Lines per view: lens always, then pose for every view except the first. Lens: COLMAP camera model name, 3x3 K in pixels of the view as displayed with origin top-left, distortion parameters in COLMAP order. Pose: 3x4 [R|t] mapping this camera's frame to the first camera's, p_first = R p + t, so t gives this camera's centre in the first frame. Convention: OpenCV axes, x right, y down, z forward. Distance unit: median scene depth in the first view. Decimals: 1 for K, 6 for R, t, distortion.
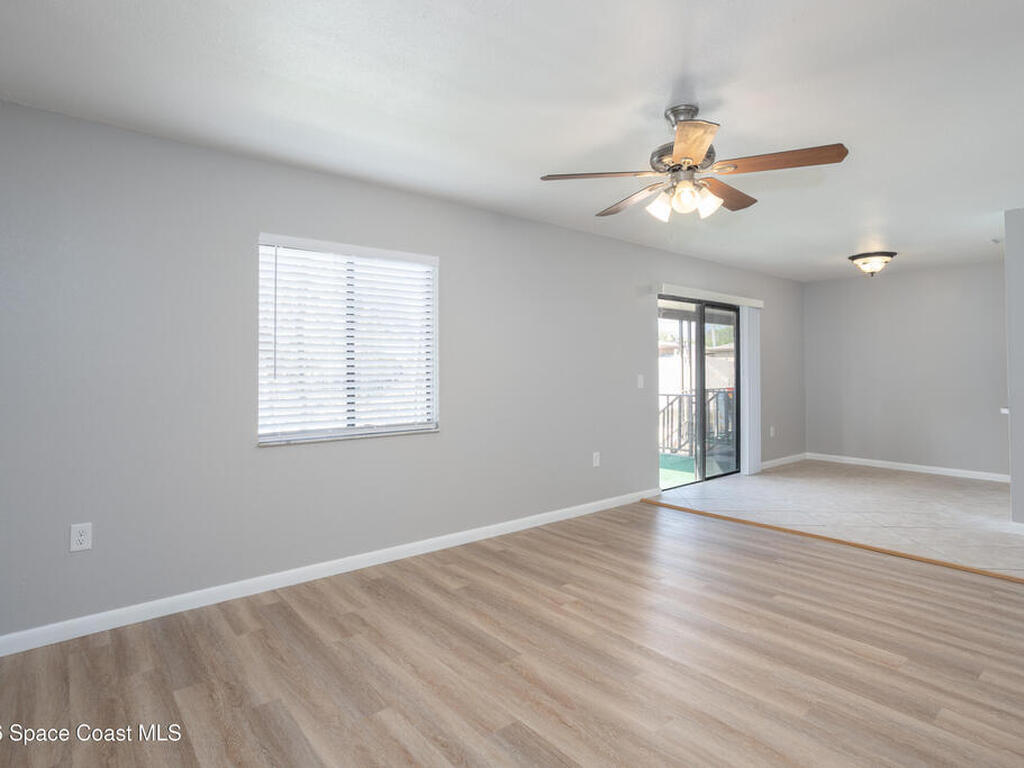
lens RADIAL K [[598.6, 0, 512.4], [0, 598.6, 364.2], [0, 0, 1]] dist [-0.000285, 0.001914]
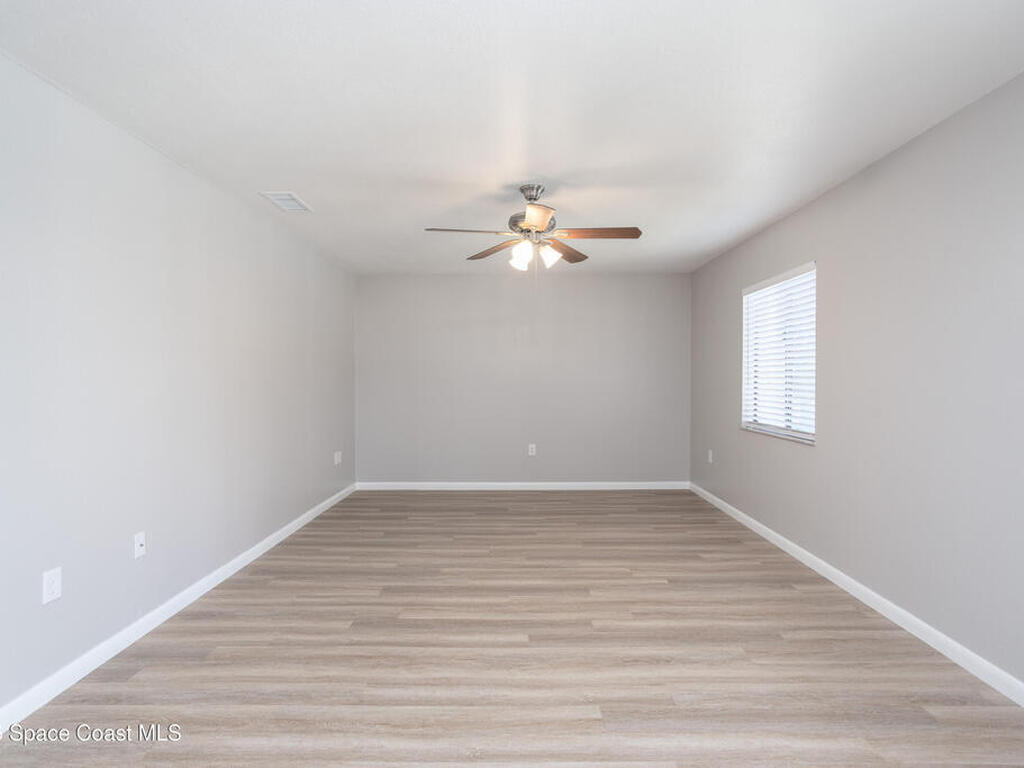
lens RADIAL K [[557.2, 0, 513.7], [0, 557.2, 378.1], [0, 0, 1]] dist [-0.012934, 0.000949]
pose [[-0.677533, 0.007340, -0.735456, 1.036019], [0.027029, 0.999523, -0.014924, 0.007479], [0.734996, -0.029990, -0.677408, 1.520104]]
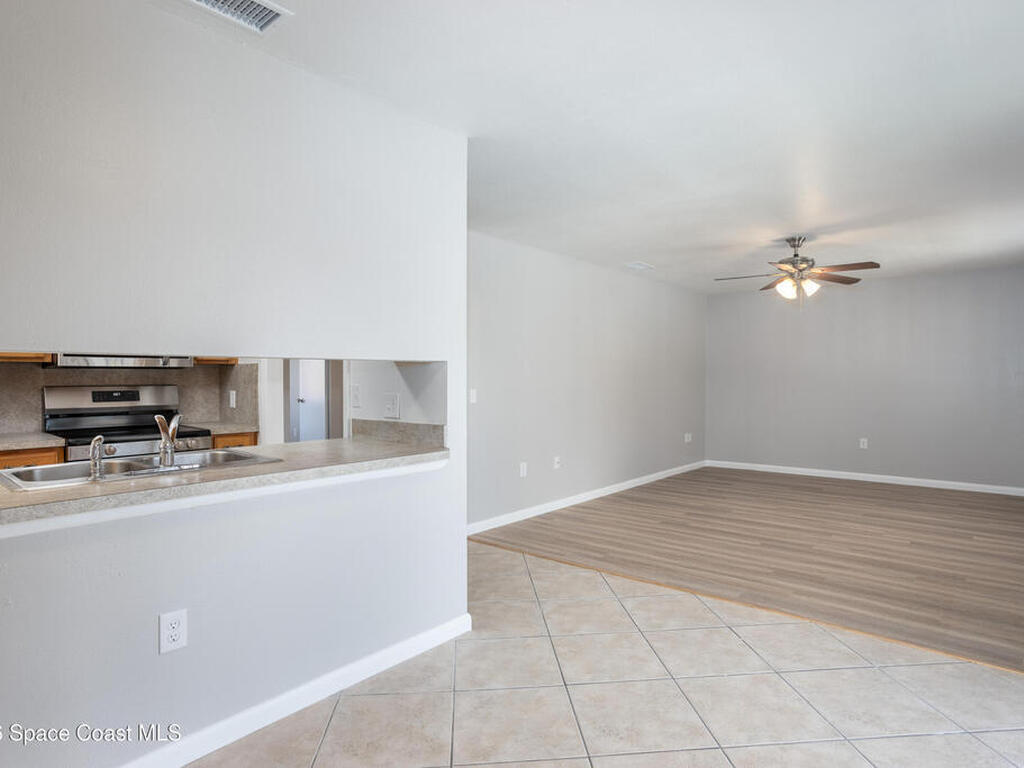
lens RADIAL K [[563.1, 0, 517.2], [0, 563.1, 386.0], [0, 0, 1]] dist [-0.002865, -0.000341]
pose [[-0.990042, 0.012230, -0.140237, 1.156692], [0.013902, 0.999843, -0.010946, 0.019089], [0.140081, -0.012786, -0.990058, 2.183316]]
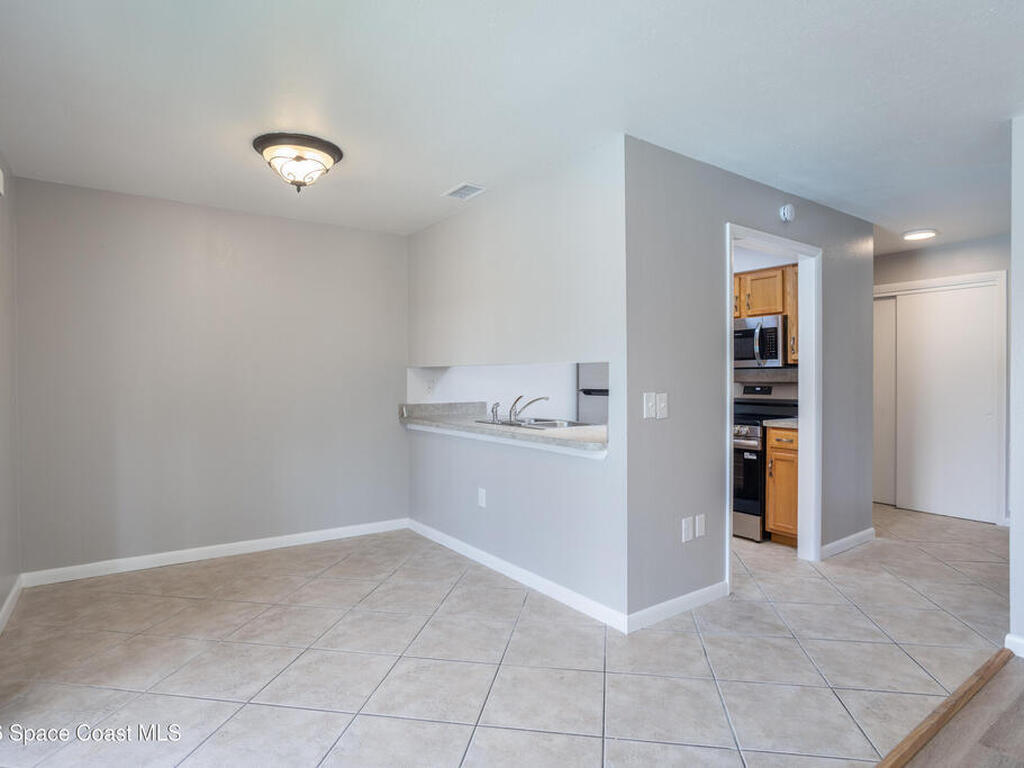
lens RADIAL K [[563.1, 0, 517.2], [0, 563.1, 386.0], [0, 0, 1]] dist [-0.002865, -0.000341]
pose [[0.103299, 0.002176, 0.994648, 0.313105], [-0.014582, 0.999893, -0.000673, 0.015926], [-0.994543, -0.014434, 0.103320, 1.442833]]
